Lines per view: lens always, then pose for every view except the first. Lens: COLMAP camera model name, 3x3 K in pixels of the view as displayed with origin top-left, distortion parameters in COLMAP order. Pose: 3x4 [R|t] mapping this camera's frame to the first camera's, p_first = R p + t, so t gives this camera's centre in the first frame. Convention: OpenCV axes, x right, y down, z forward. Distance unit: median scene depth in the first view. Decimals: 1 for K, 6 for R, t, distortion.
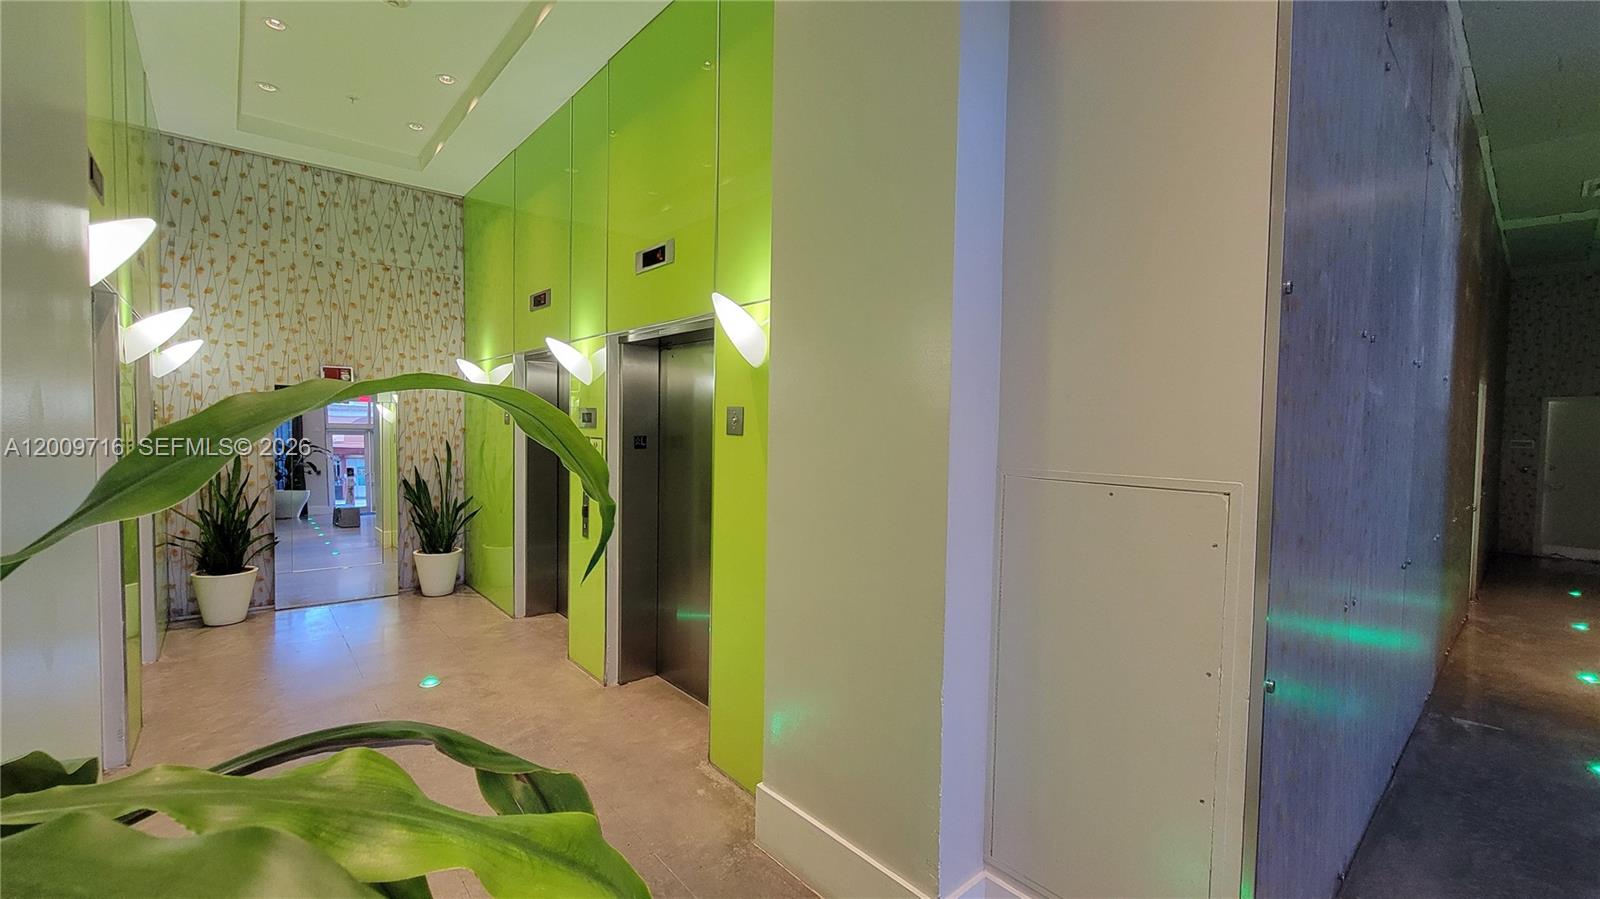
lens RADIAL K [[648.6, 0, 798.6], [0, 648.6, 448.2], [0, 0, 1]] dist [0.002884, -0.002200]
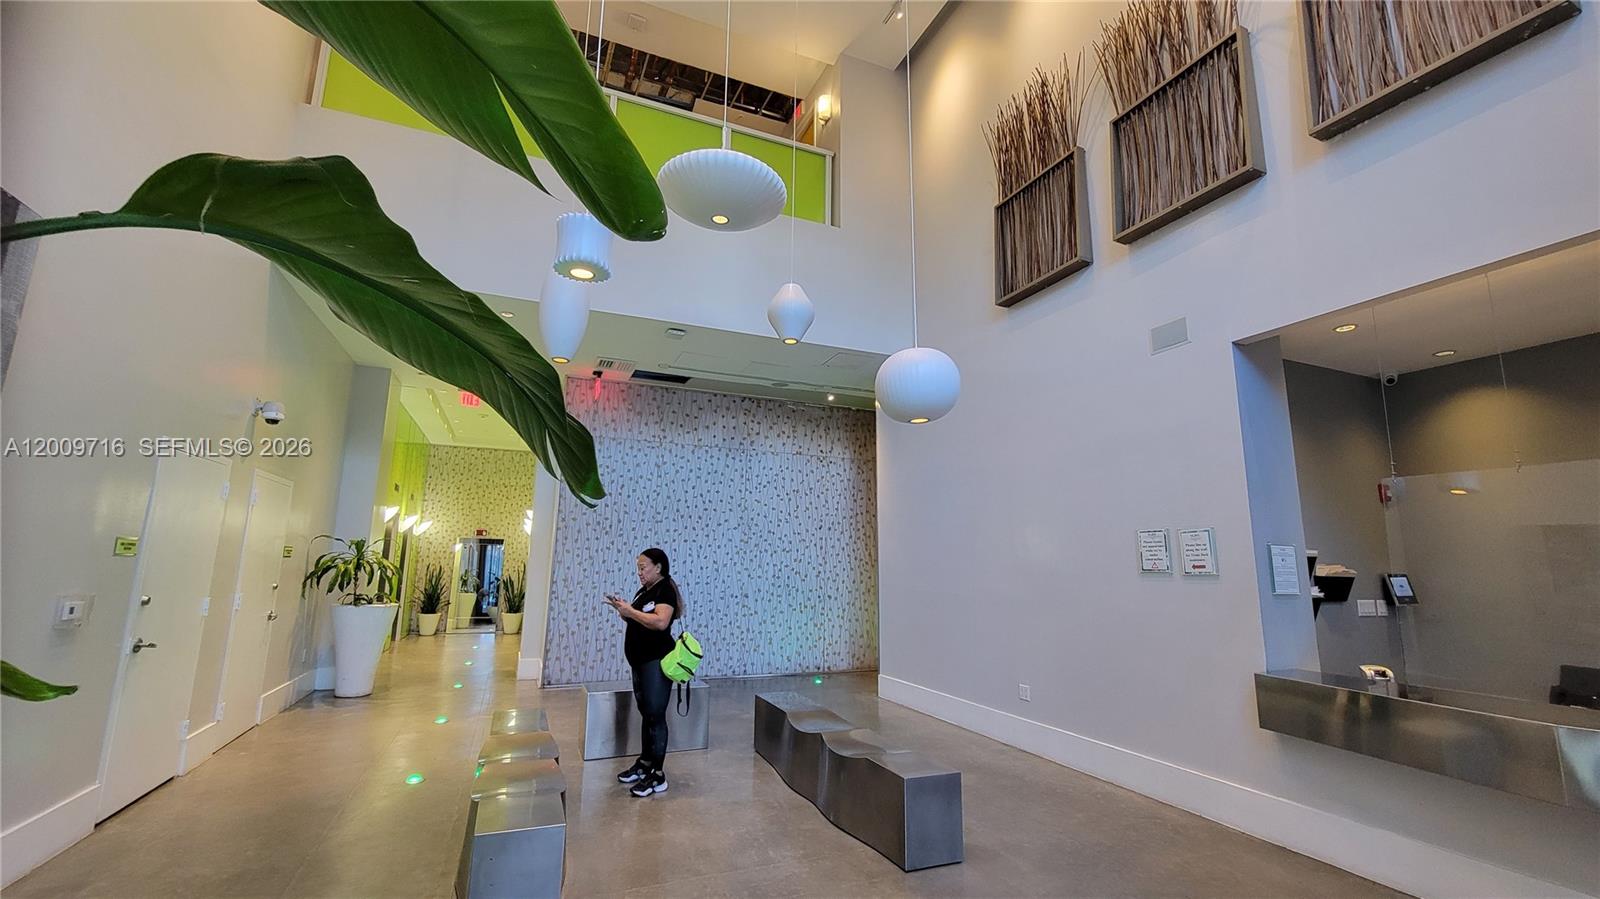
lens RADIAL K [[648.6, 0, 800.8], [0, 648.6, 451.0], [0, 0, 1]] dist [0.002884, -0.002200]
pose [[0.957295, -0.052333, -0.284336, 1.155719], [-0.010010, 0.976891, -0.213502, 0.093764], [0.288939, 0.207231, 0.934650, -0.987894]]
